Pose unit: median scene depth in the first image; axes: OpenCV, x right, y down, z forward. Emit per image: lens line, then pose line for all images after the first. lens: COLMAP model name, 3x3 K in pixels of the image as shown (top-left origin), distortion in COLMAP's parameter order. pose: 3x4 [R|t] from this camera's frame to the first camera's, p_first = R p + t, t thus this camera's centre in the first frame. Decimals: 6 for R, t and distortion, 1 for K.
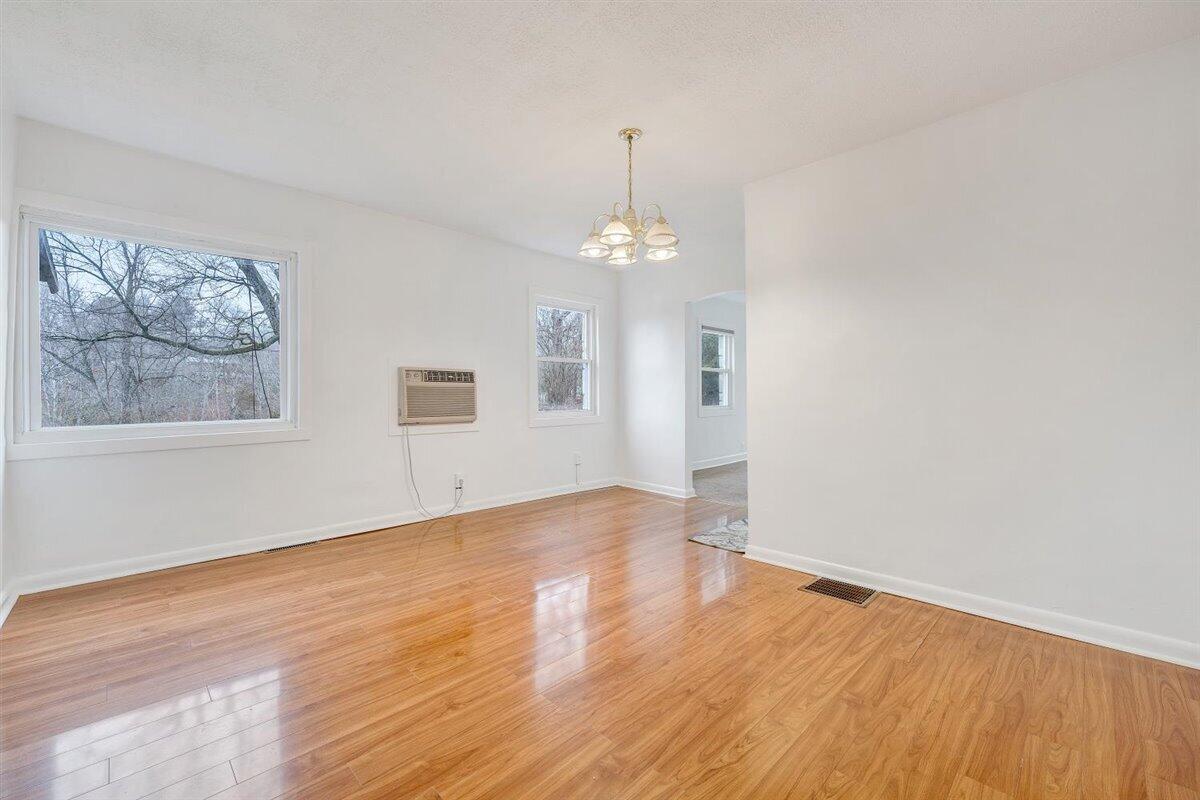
lens RADIAL K [[500.0, 0, 598.6], [0, 500.0, 391.7], [0, 0, 1]] dist [-0.001950, -0.000234]
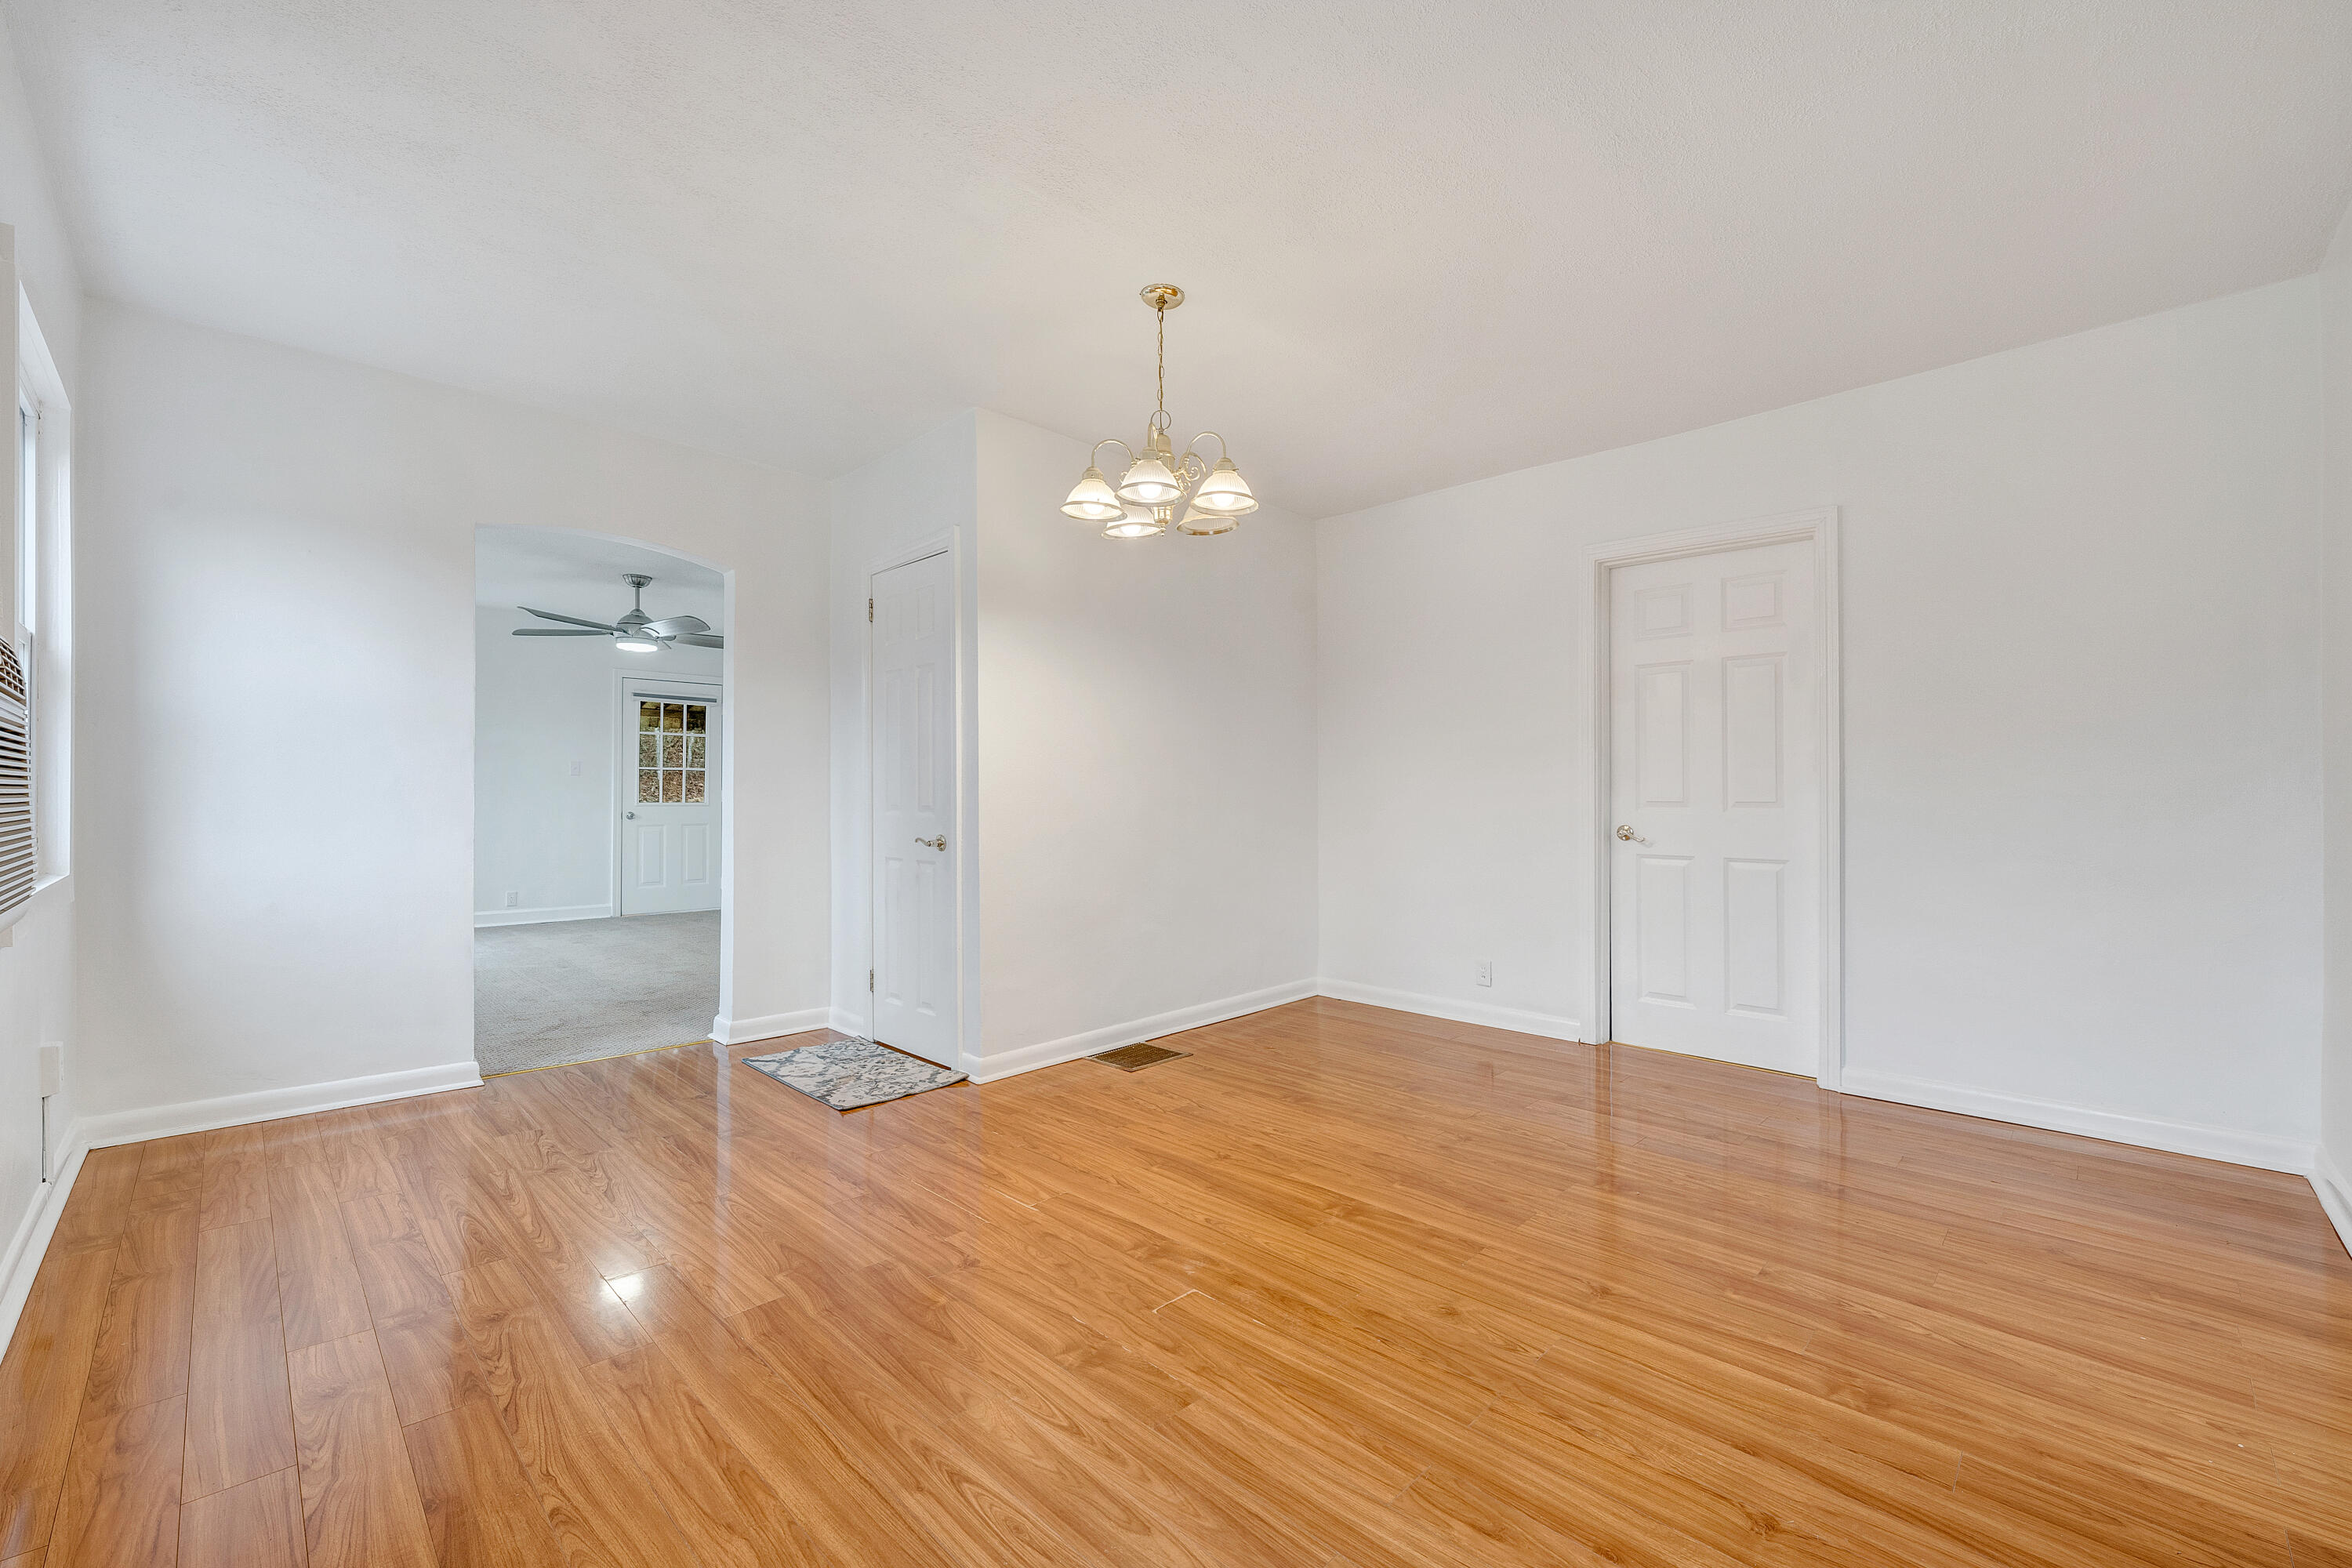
lens RADIAL K [[945.7, 0, 1172.2], [0, 945.7, 788.2], [0, 0, 1]] dist [-0.005161, -0.000573]
pose [[-0.003880, 0.005042, 0.999980, -0.981810], [-0.003414, 0.999981, -0.005055, 0.014693], [-0.999987, -0.003433, -0.003863, 1.039898]]
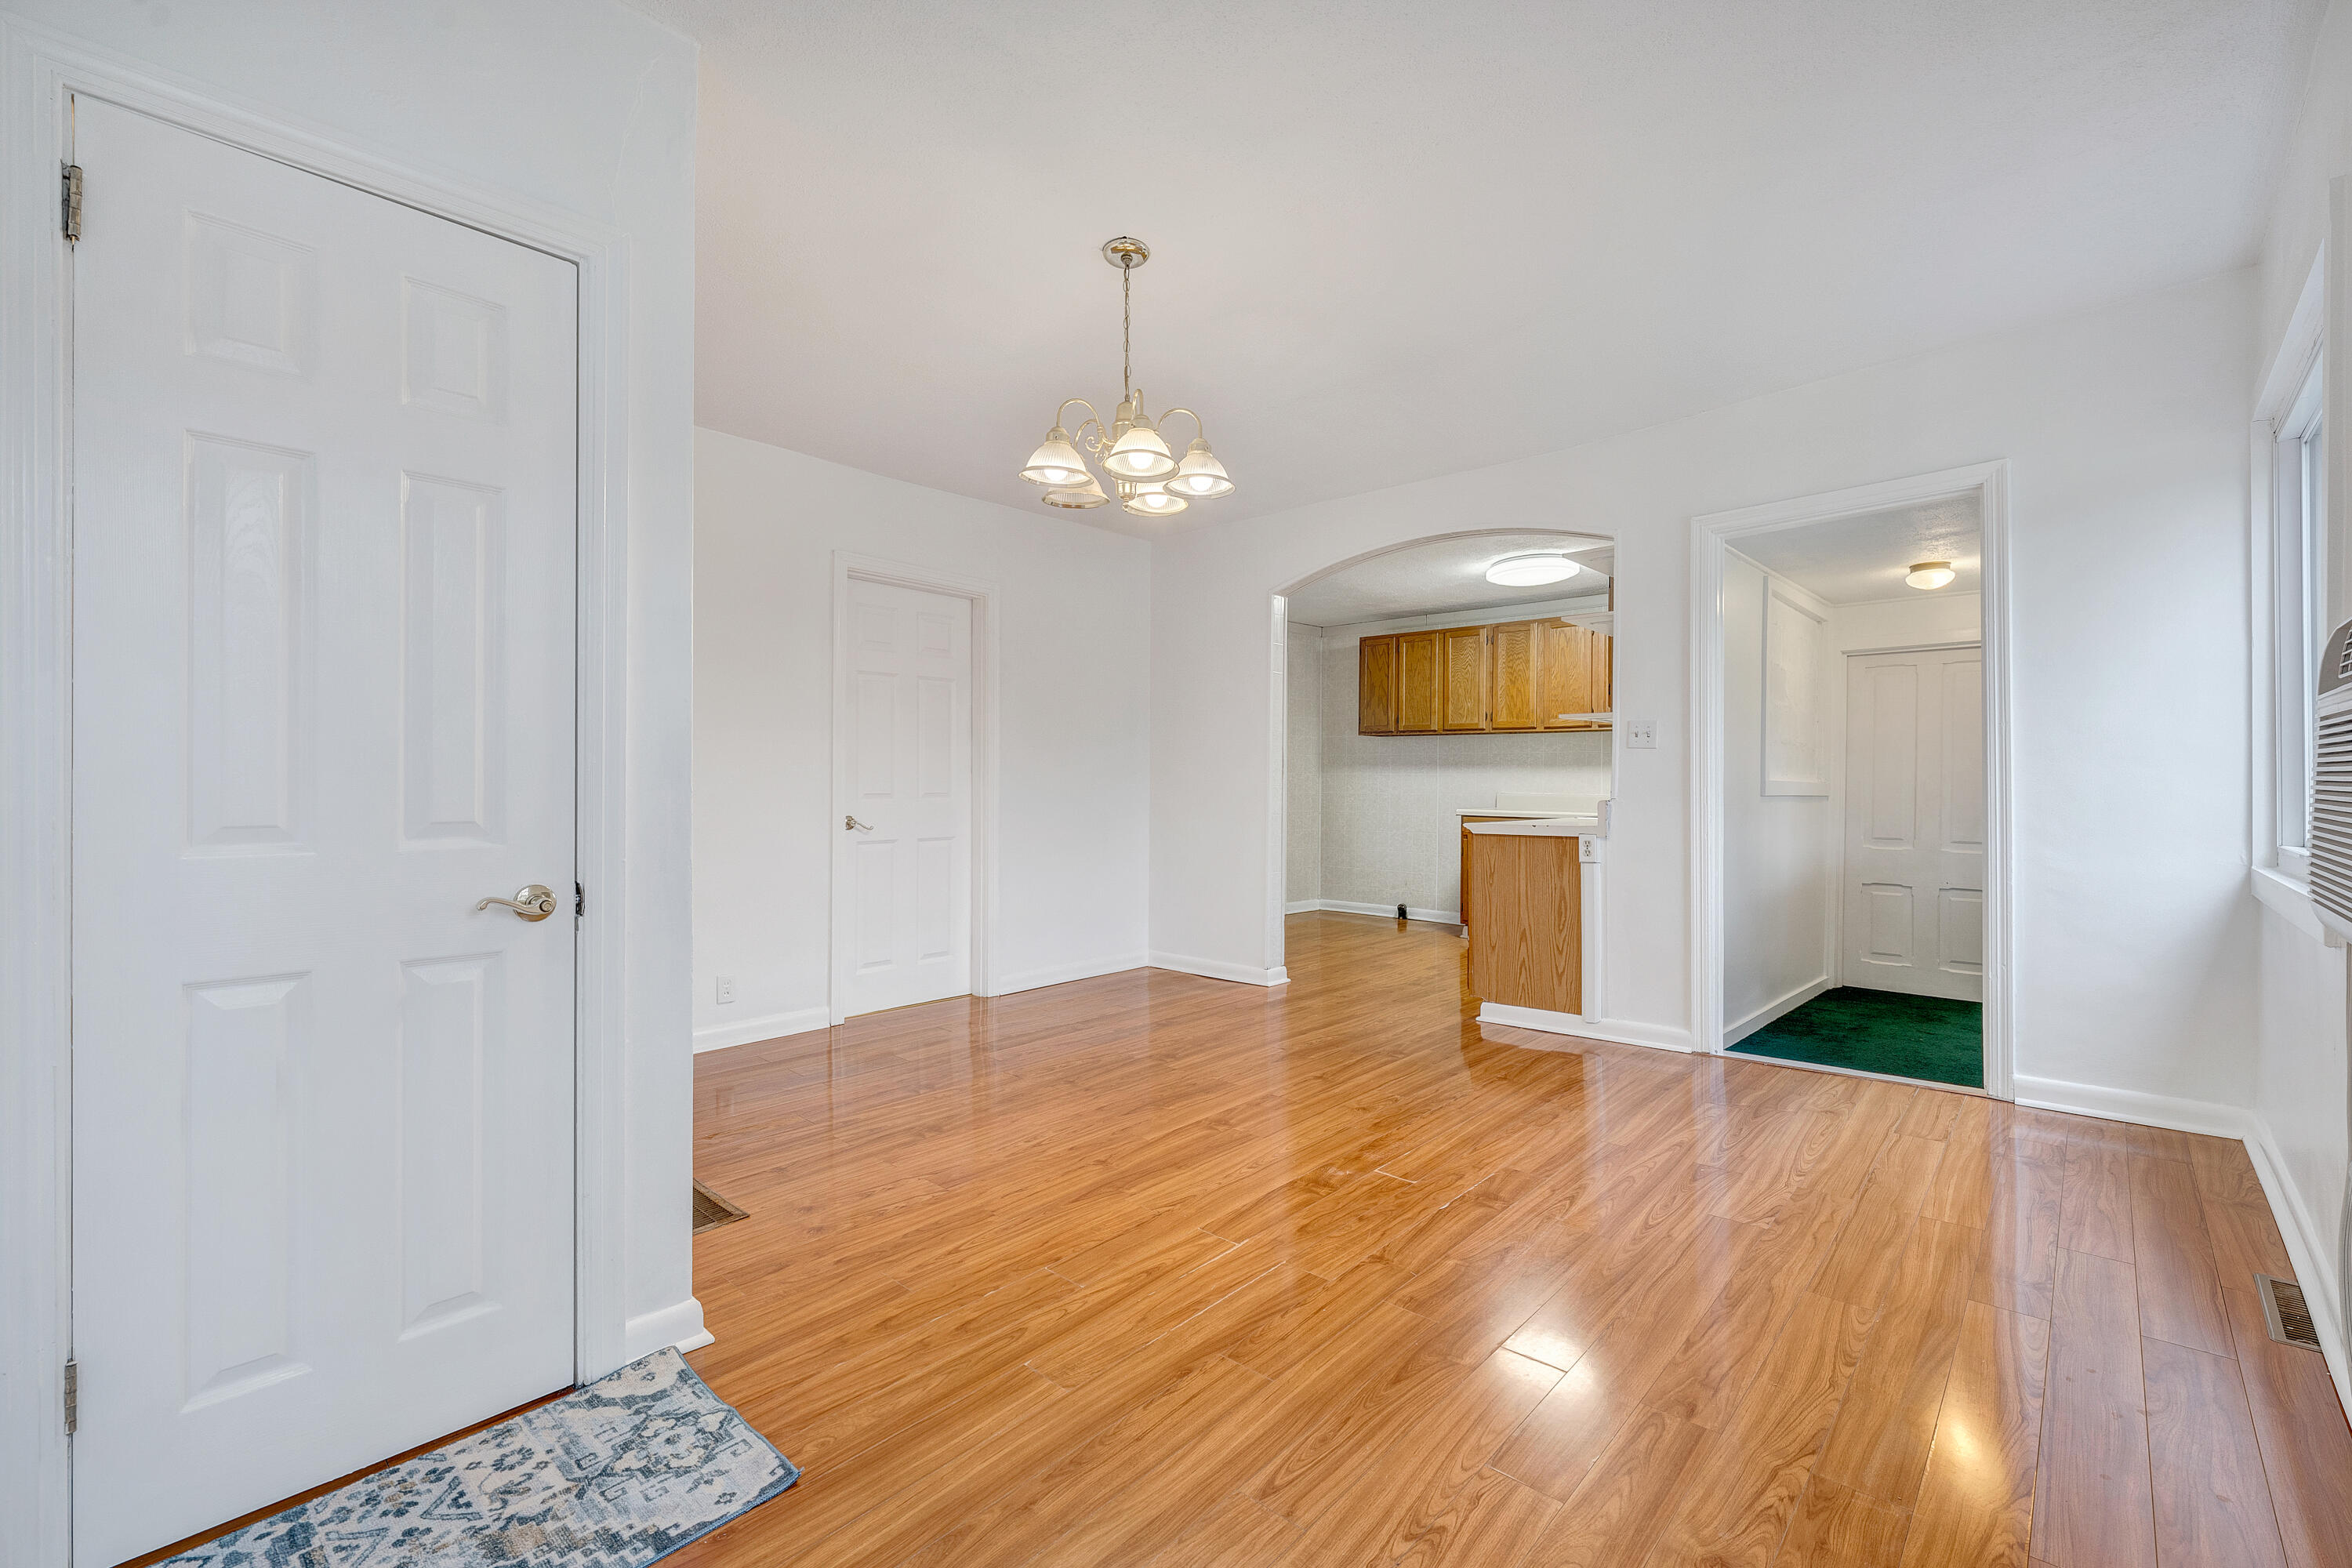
lens RADIAL K [[980.0, 0, 1173.2], [0, 980.0, 767.8], [0, 0, 1]] dist [-0.001950, -0.000234]
pose [[-0.999638, 0.002147, -0.026820, 0.046703], [0.002621, 0.999840, -0.017682, 0.012582], [0.026778, -0.017746, -0.999484, 2.068765]]
